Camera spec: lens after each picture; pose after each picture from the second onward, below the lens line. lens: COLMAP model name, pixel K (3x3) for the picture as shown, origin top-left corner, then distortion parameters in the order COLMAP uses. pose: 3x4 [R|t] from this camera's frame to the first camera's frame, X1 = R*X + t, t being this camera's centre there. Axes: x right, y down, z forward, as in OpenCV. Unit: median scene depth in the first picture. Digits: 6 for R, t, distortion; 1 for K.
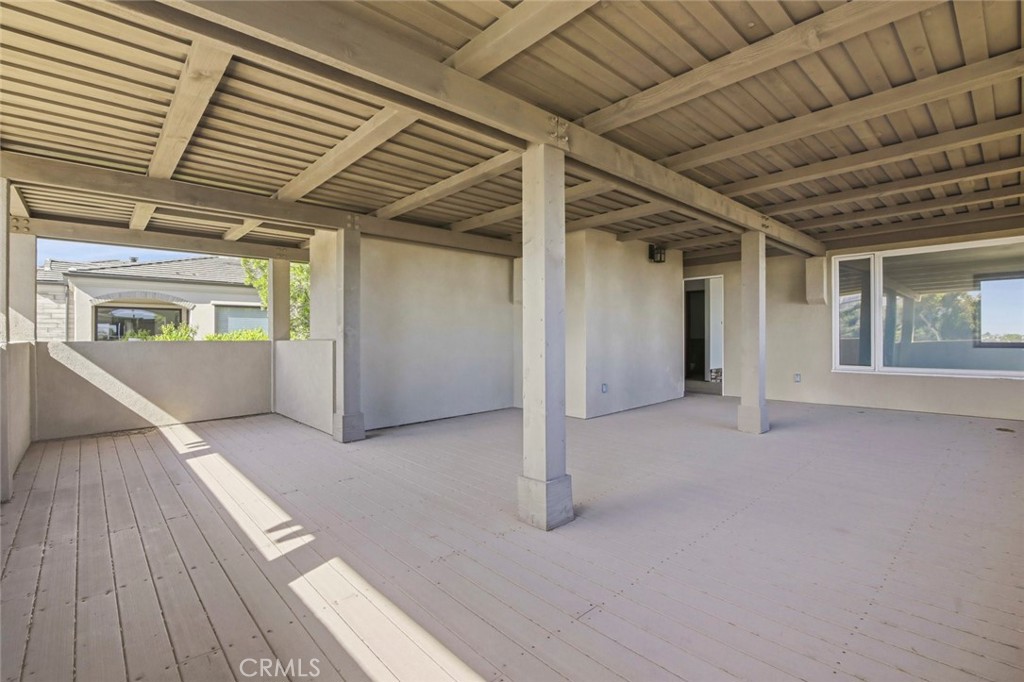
lens RADIAL K [[470.8, 0, 505.8], [0, 470.8, 338.5], [0, 0, 1]] dist [-0.010883, 0.000131]
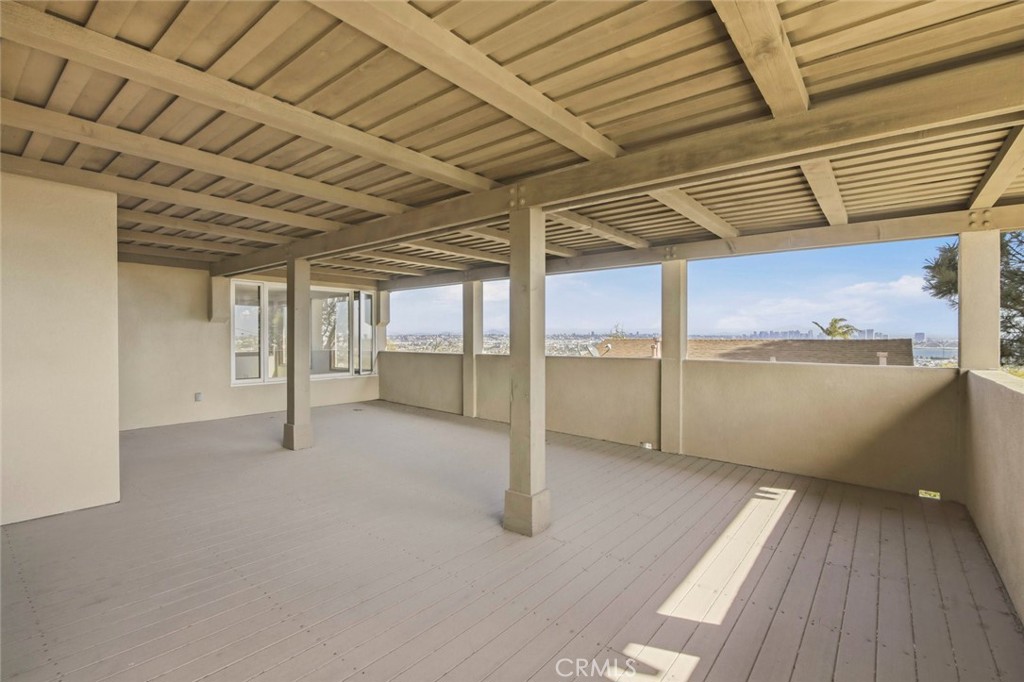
lens RADIAL K [[470.8, 0, 507.2], [0, 470.8, 343.7], [0, 0, 1]] dist [-0.010883, 0.000131]
pose [[-0.156027, -0.007096, 0.987727, -1.360264], [-0.001593, 0.999975, 0.006932, -0.107094], [-0.987751, -0.000492, -0.156035, 1.563770]]
